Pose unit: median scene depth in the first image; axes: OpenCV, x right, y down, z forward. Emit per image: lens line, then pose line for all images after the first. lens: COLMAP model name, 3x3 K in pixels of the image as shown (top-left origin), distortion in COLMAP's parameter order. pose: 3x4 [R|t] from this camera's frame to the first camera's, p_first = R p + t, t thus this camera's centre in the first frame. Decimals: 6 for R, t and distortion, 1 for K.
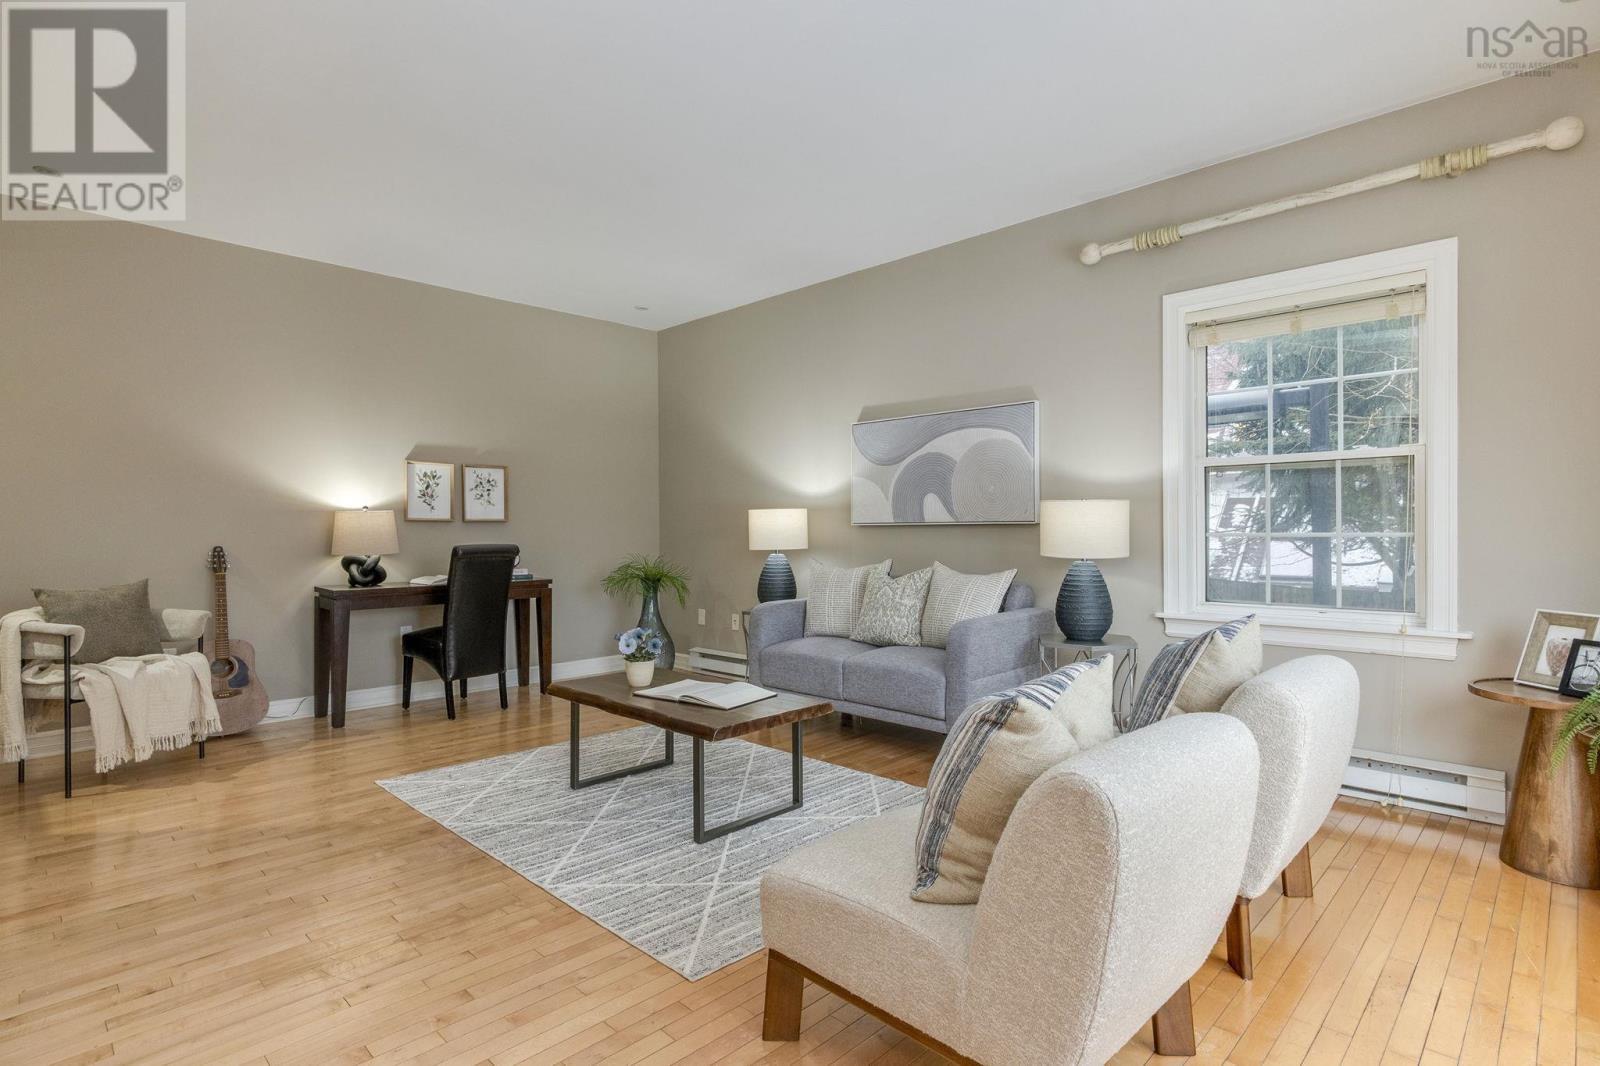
lens RADIAL K [[792.1, 0, 811.1], [0, 792.1, 530.0], [0, 0, 1]] dist [-0.003821, 0.003940]
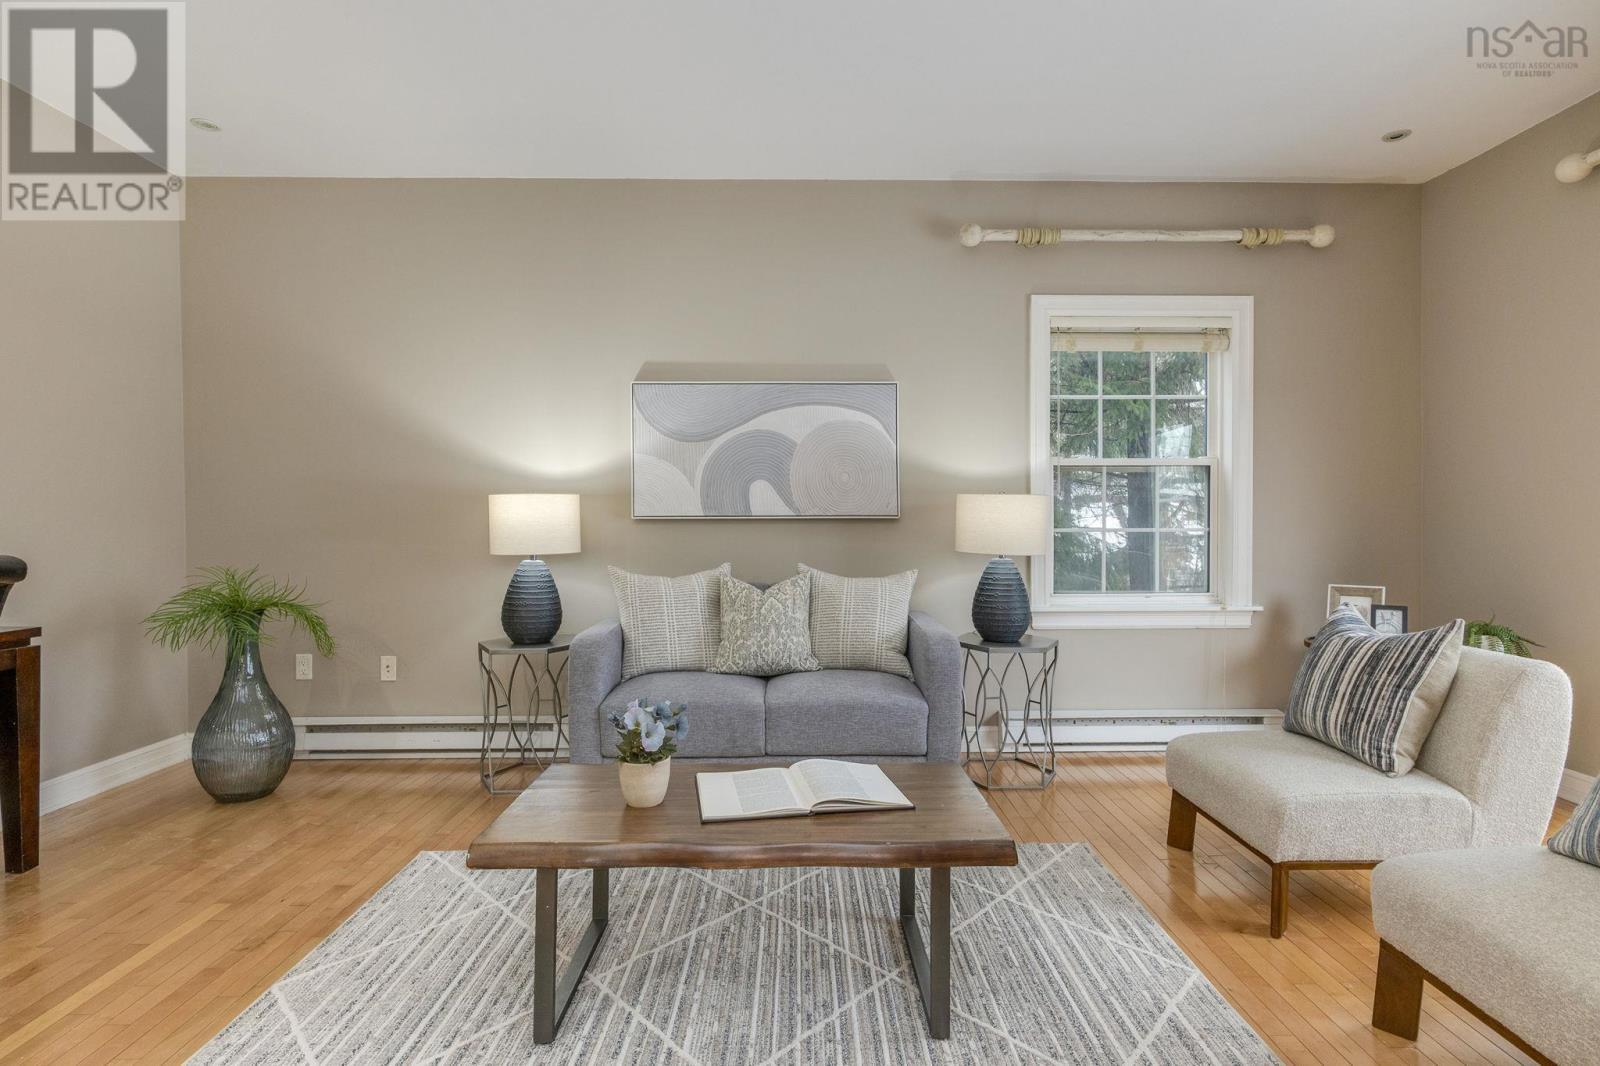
lens RADIAL K [[792.1, 0, 804.8], [0, 792.1, 533.1], [0, 0, 1]] dist [-0.003821, 0.003940]
pose [[0.711353, -0.003875, 0.702824, -0.403253], [-0.001257, 0.999976, 0.006786, 0.002451], [-0.702834, -0.005710, 0.711331, 0.405400]]
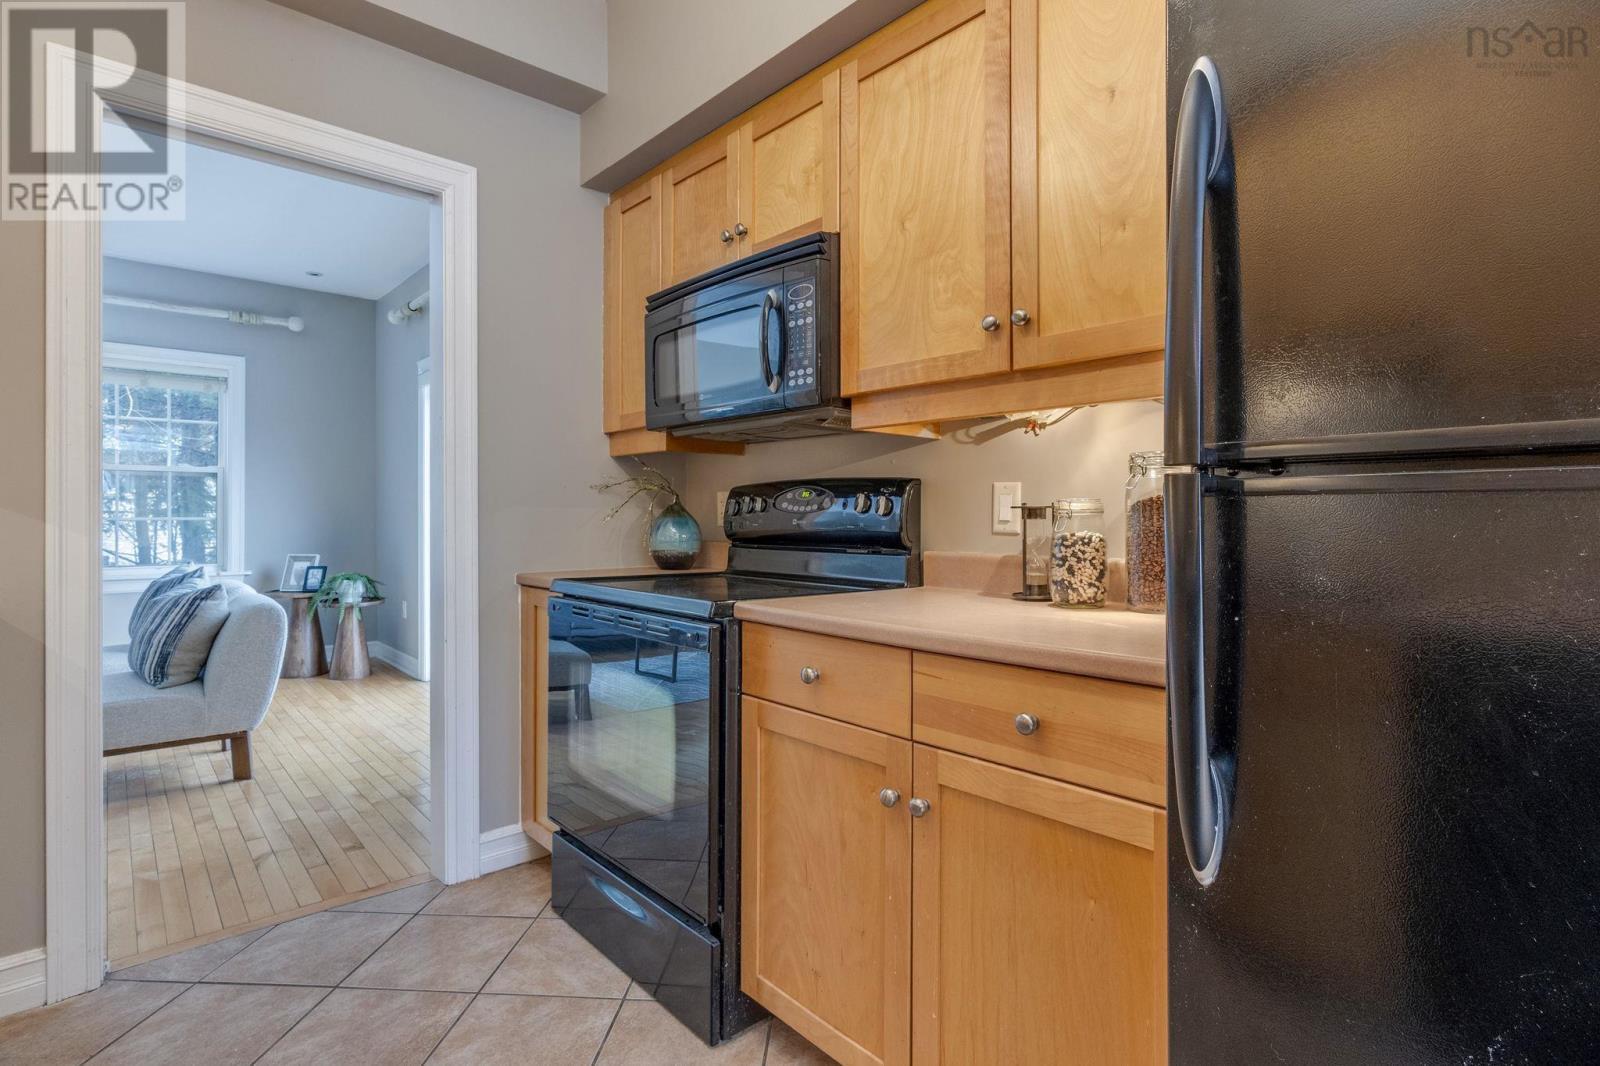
lens RADIAL K [[792.1, 0, 809.4], [0, 792.1, 523.4], [0, 0, 1]] dist [-0.003821, 0.003940]
pose [[0.058370, 0.001044, 0.998294, -0.644734], [-0.004863, 0.999988, -0.000762, 0.007802], [-0.998283, -0.004810, 0.058374, -0.289053]]
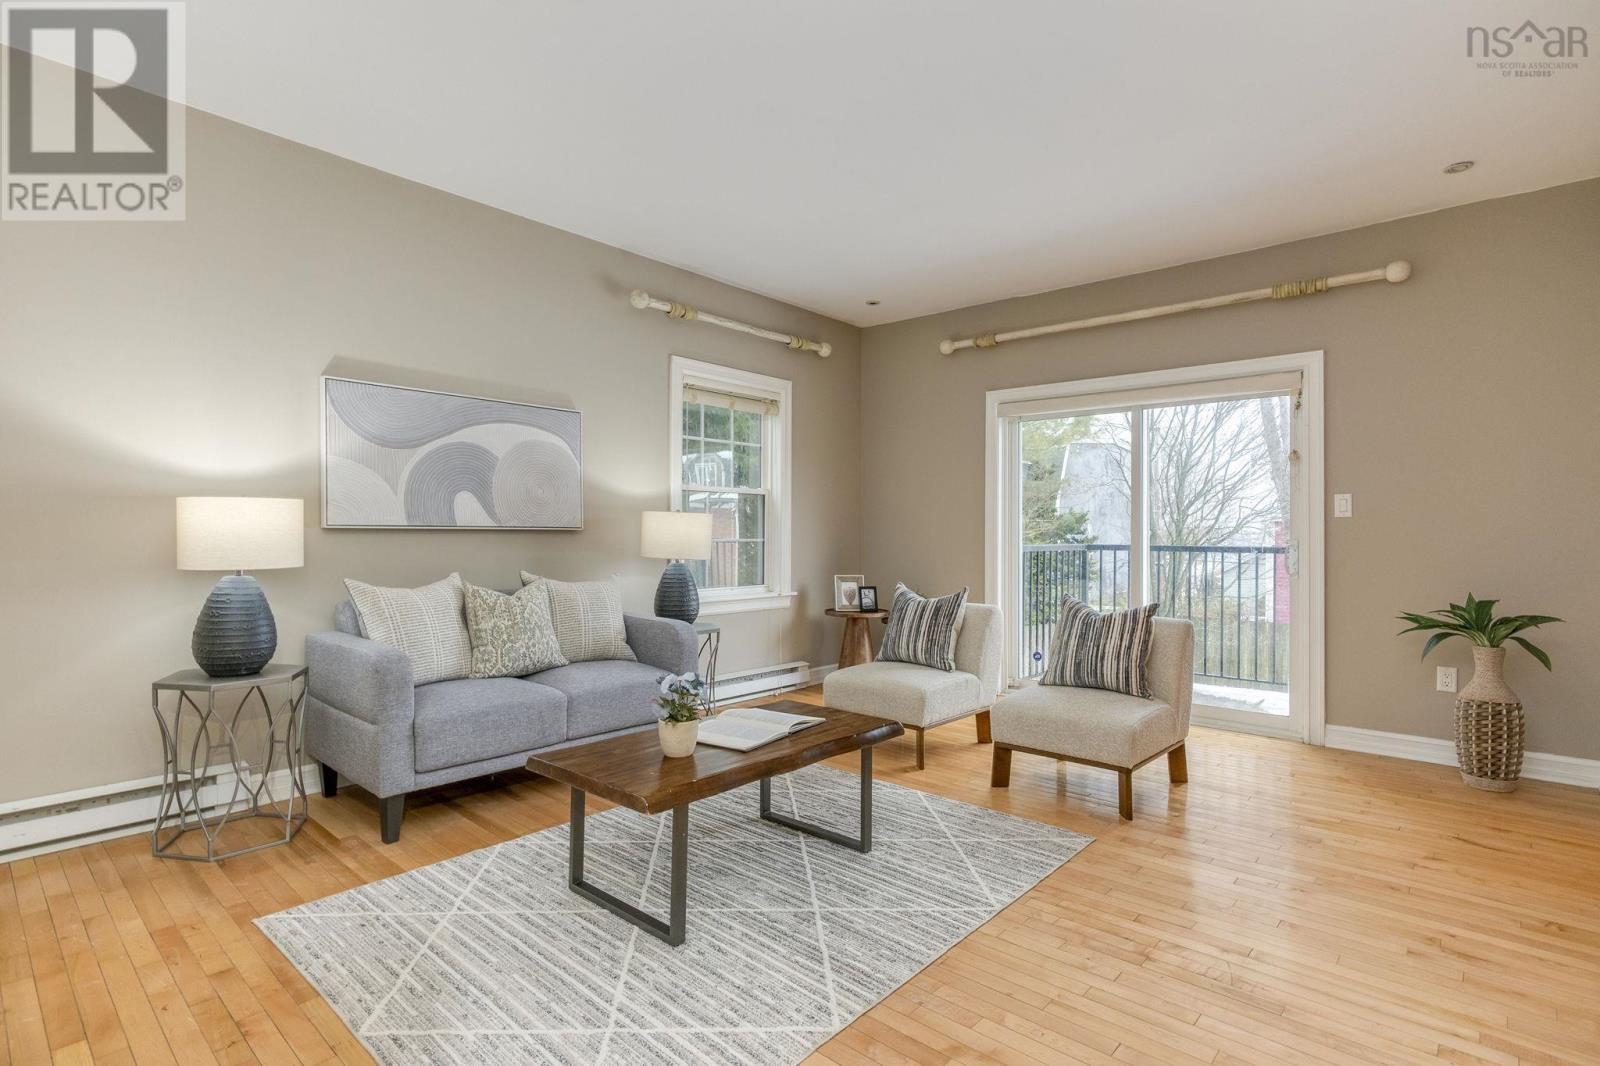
lens RADIAL K [[792.1, 0, 800.6], [0, 792.1, 522.0], [0, 0, 1]] dist [-0.003821, 0.003940]
pose [[-0.032434, 0.020895, 0.999255, -0.715588], [-0.003994, 0.999771, -0.021035, 0.001925], [-0.999466, -0.004673, -0.032343, 0.702458]]
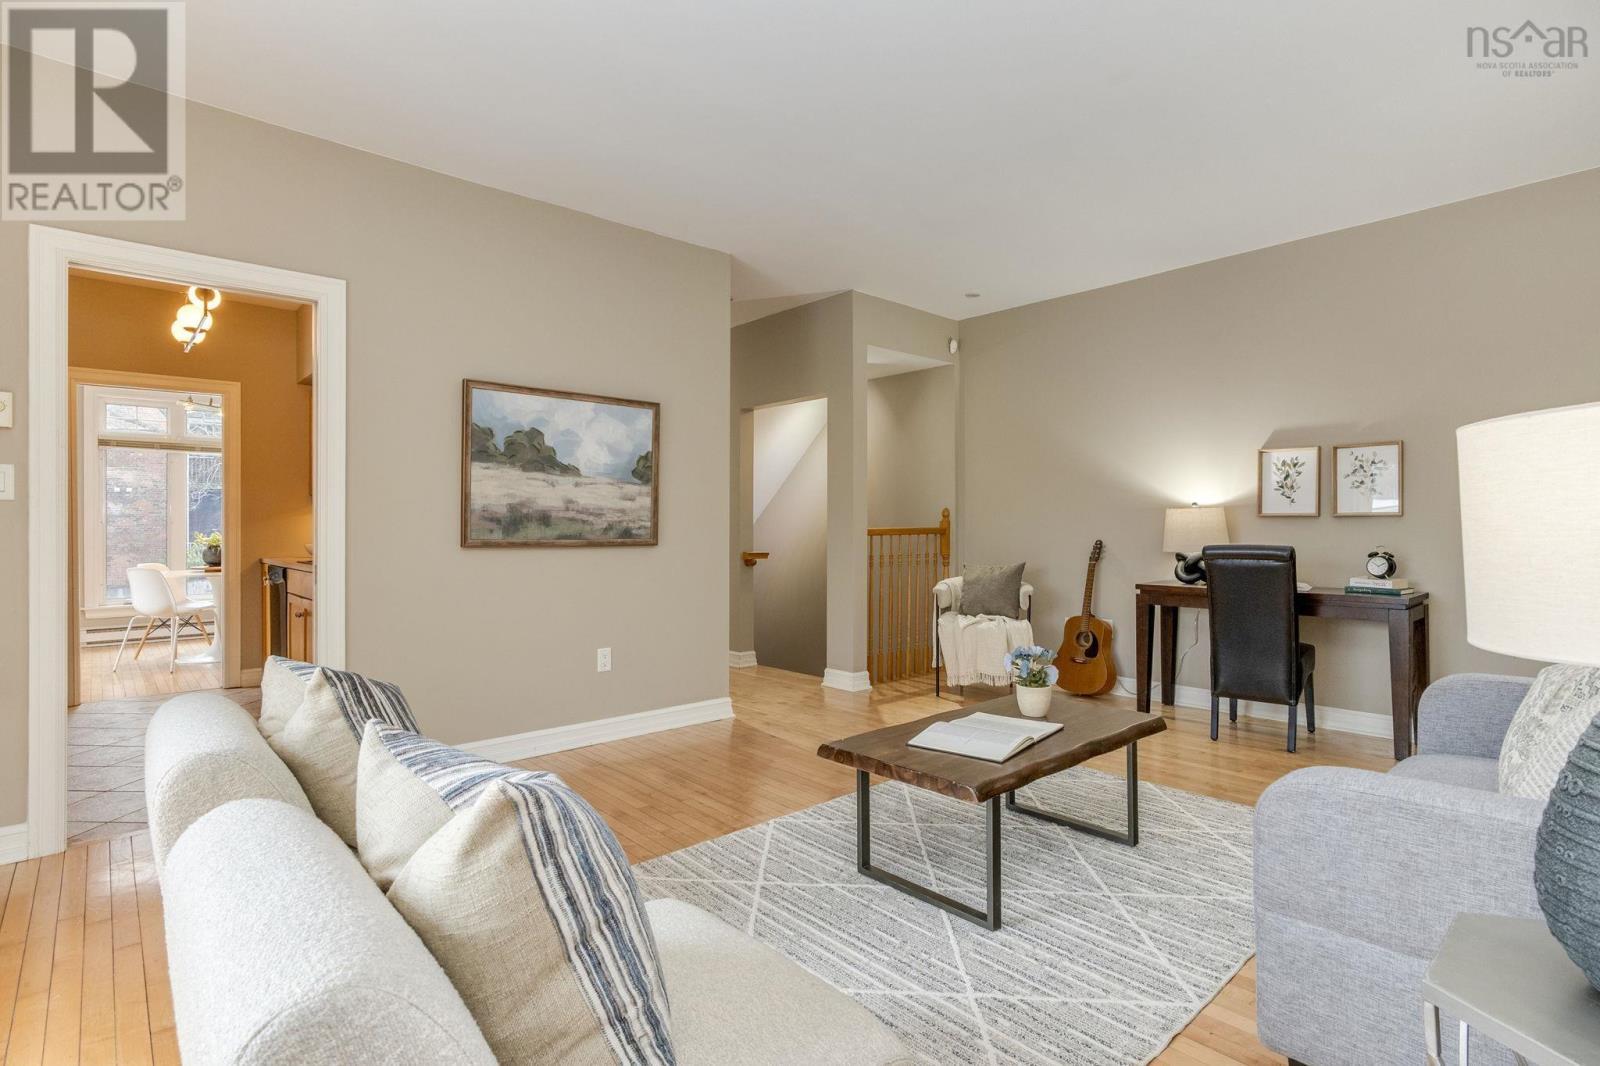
lens RADIAL K [[792.1, 0, 803.0], [0, 792.1, 528.9], [0, 0, 1]] dist [-0.003821, 0.003940]
pose [[-0.071217, 0.007423, -0.997433, 0.488803], [0.002204, 0.999971, 0.007284, -0.006273], [0.997458, -0.001680, -0.071231, 0.627905]]
